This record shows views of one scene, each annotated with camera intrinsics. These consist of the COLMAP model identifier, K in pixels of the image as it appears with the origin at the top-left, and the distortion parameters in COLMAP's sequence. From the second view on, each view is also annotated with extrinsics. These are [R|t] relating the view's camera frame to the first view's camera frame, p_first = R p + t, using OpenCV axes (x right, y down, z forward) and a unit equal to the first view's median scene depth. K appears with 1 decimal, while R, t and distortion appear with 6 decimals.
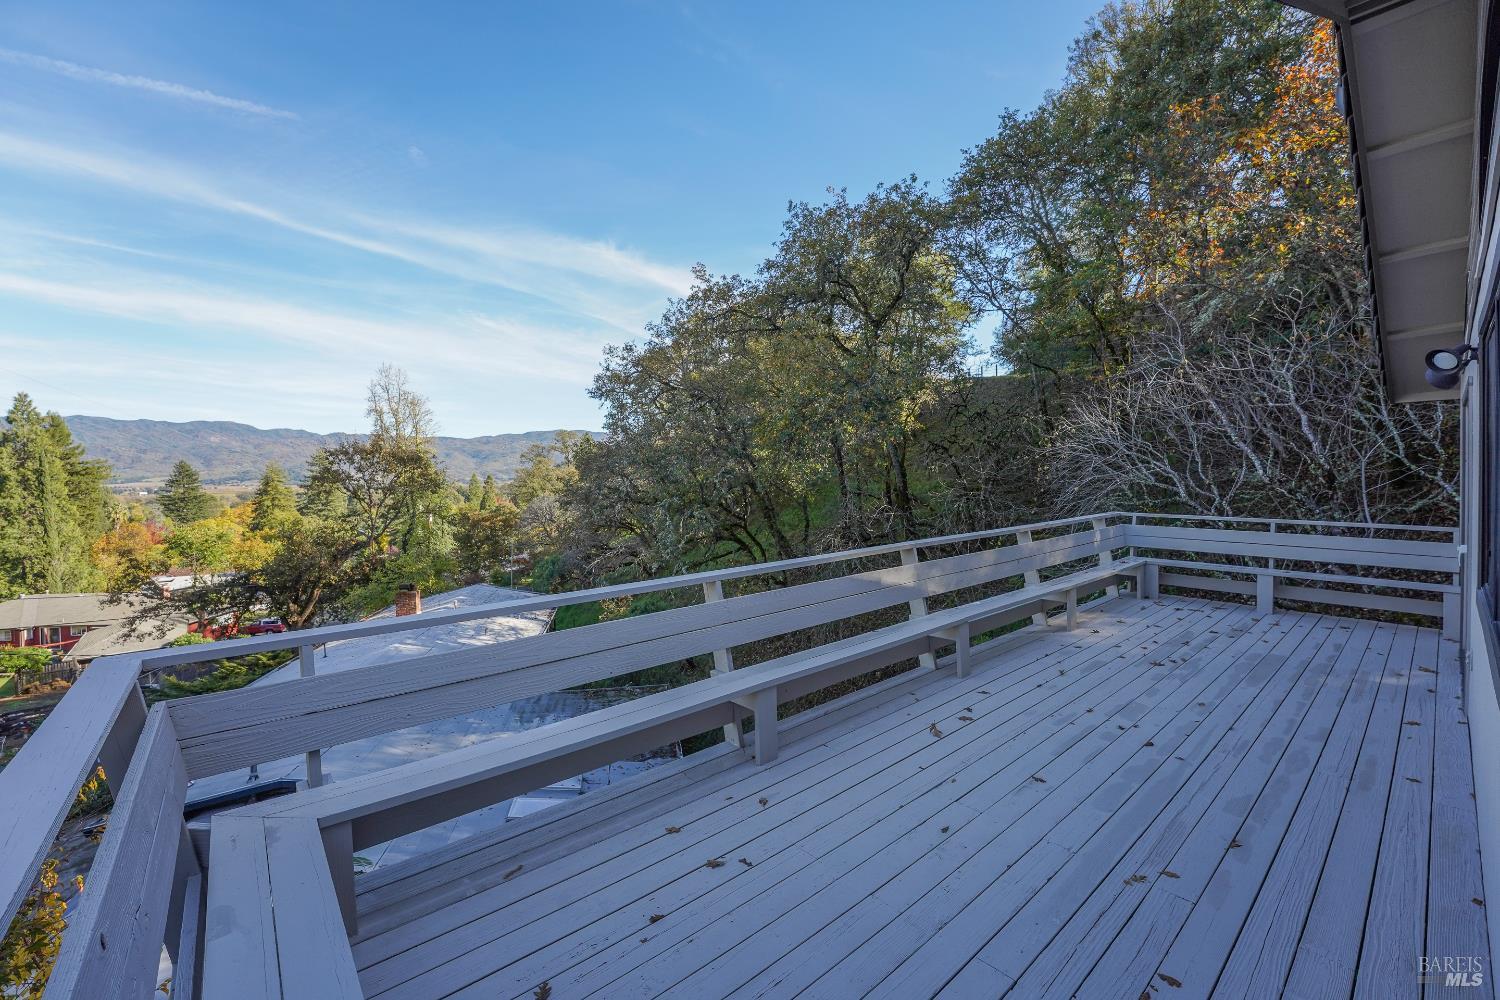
lens RADIAL K [[610.9, 0, 750.0], [0, 610.9, 500.0], [0, 0, 1]] dist [-0.018617, -0.000023]
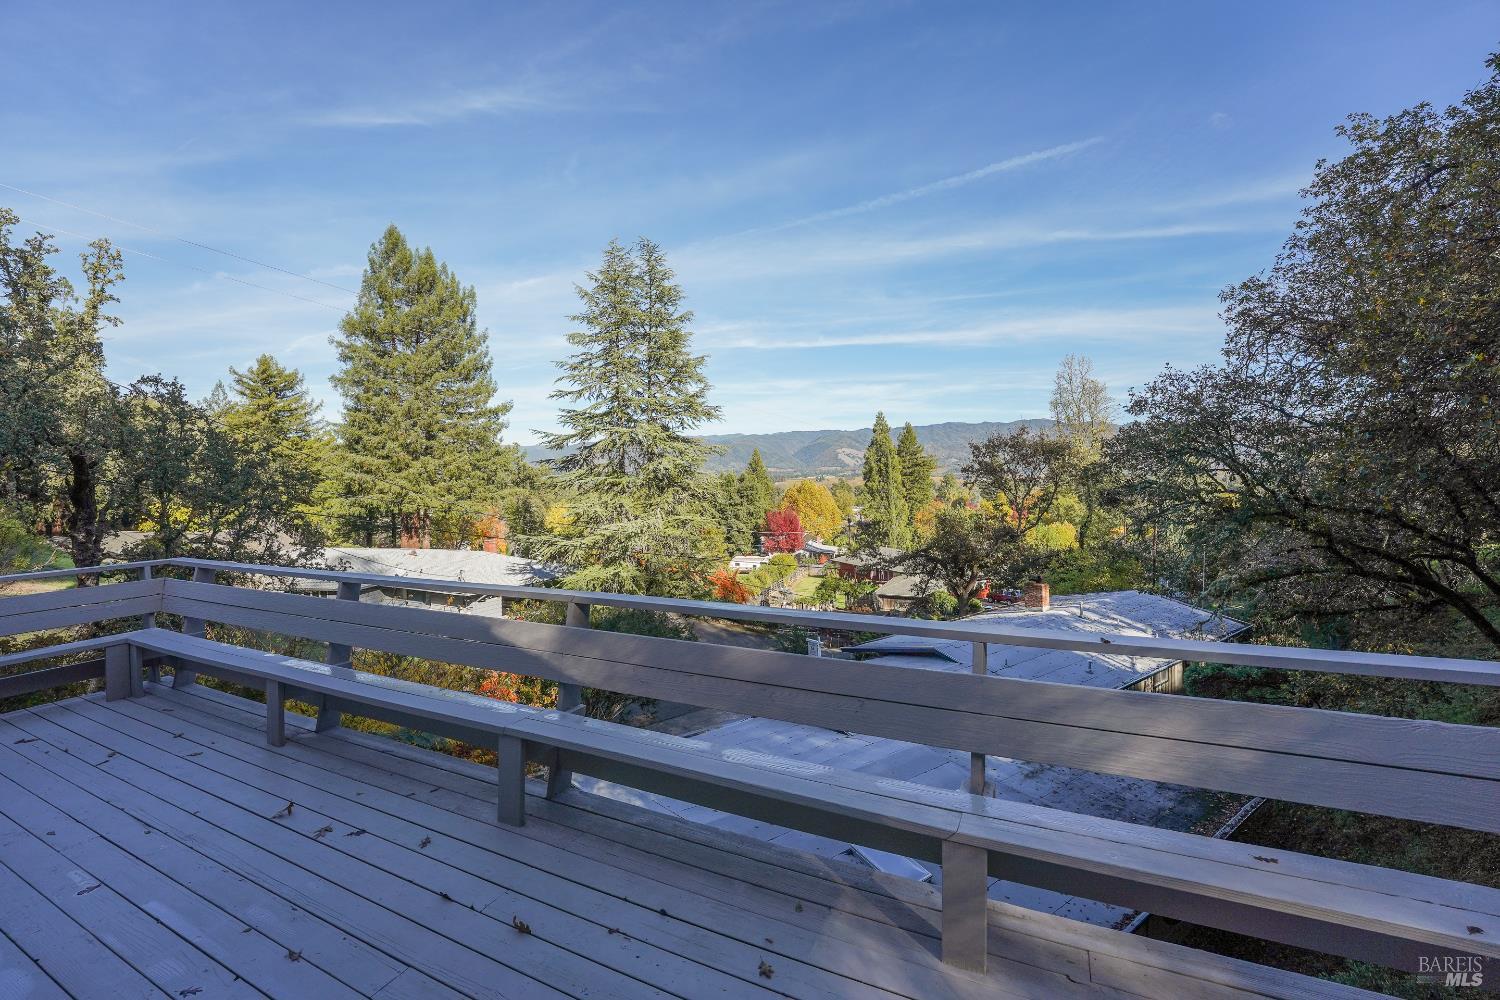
lens RADIAL K [[615.1, 0, 754.9], [0, 615.1, 449.1], [0, 0, 1]] dist [-0.019223, 0.000155]
pose [[0.398872, -0.031078, -0.916480, 1.113836], [-0.027393, 0.998576, -0.045784, -0.068220], [0.916598, 0.043367, 0.397452, 1.054802]]
